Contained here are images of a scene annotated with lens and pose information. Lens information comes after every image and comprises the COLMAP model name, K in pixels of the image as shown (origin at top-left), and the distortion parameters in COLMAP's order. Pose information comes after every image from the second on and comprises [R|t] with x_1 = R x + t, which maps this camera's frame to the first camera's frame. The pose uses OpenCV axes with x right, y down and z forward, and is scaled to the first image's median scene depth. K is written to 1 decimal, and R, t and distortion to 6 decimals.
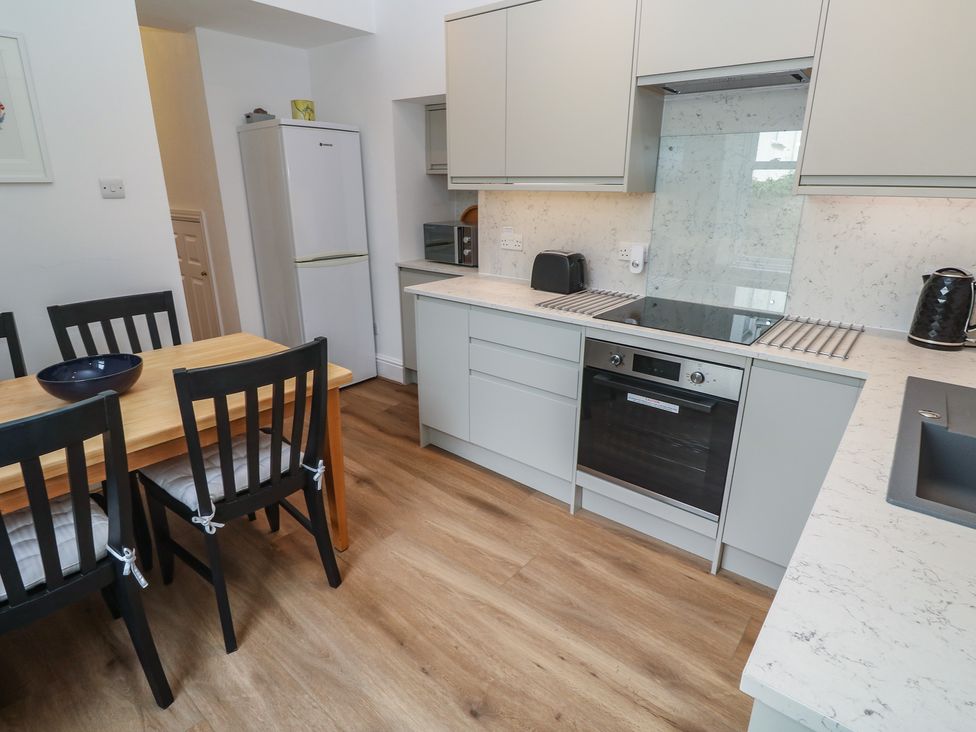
lens RADIAL K [[523.8, 0, 498.5], [0, 523.8, 362.8], [0, 0, 1]] dist [-0.002745, -0.001795]
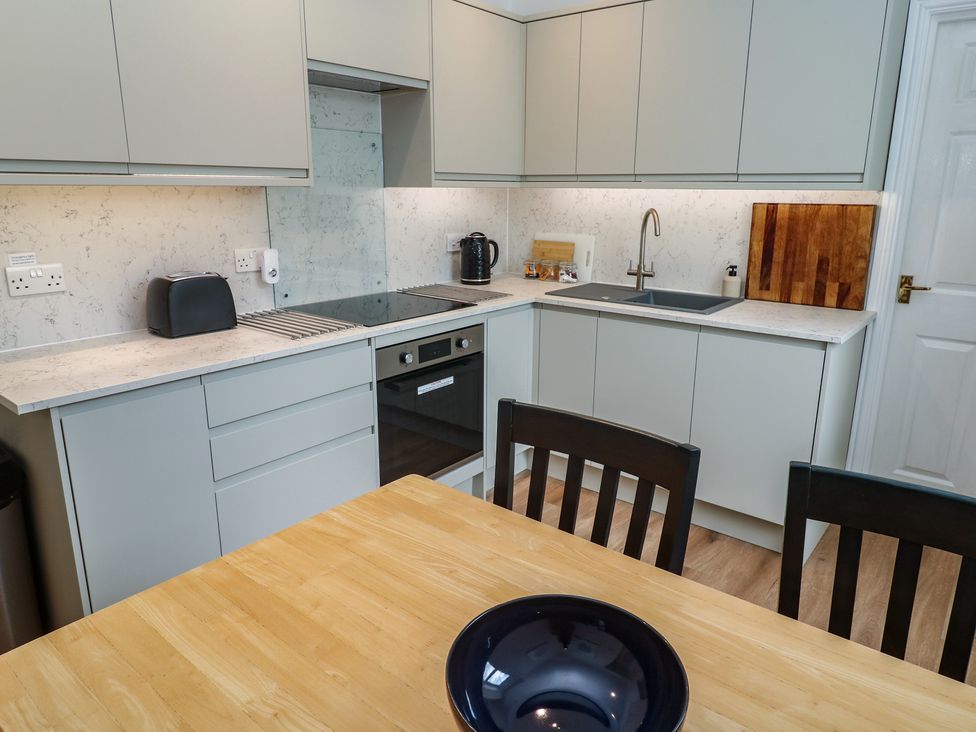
lens RADIAL K [[665.3, 0, 483.3], [0, 665.3, 359.5], [0, 0, 1]] dist [0.031244, -0.002553]
pose [[0.003744, -0.260837, 0.965376, -0.981554], [0.315966, 0.916234, 0.246334, -0.269496], [-0.948763, 0.304103, 0.085846, 0.787799]]
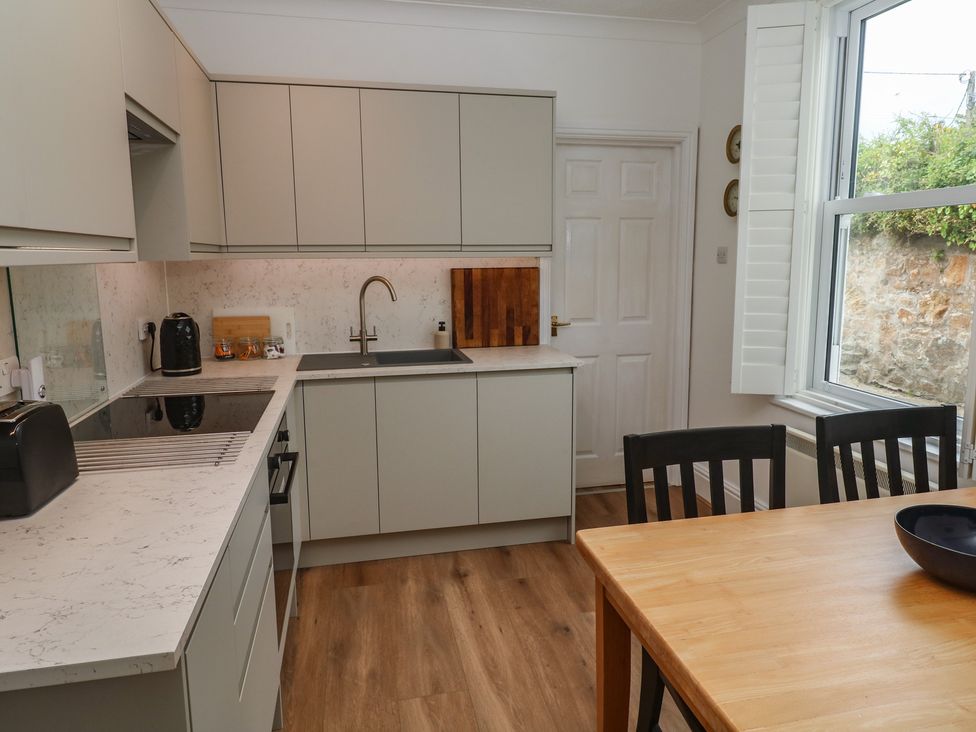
lens RADIAL K [[665.3, 0, 498.0], [0, 665.3, 363.6], [0, 0, 1]] dist [0.031244, -0.002553]
pose [[-0.784414, -0.101647, 0.611852, -0.660095], [0.203219, 0.889906, 0.408374, -0.498246], [-0.586001, 0.444674, -0.677398, 1.460011]]
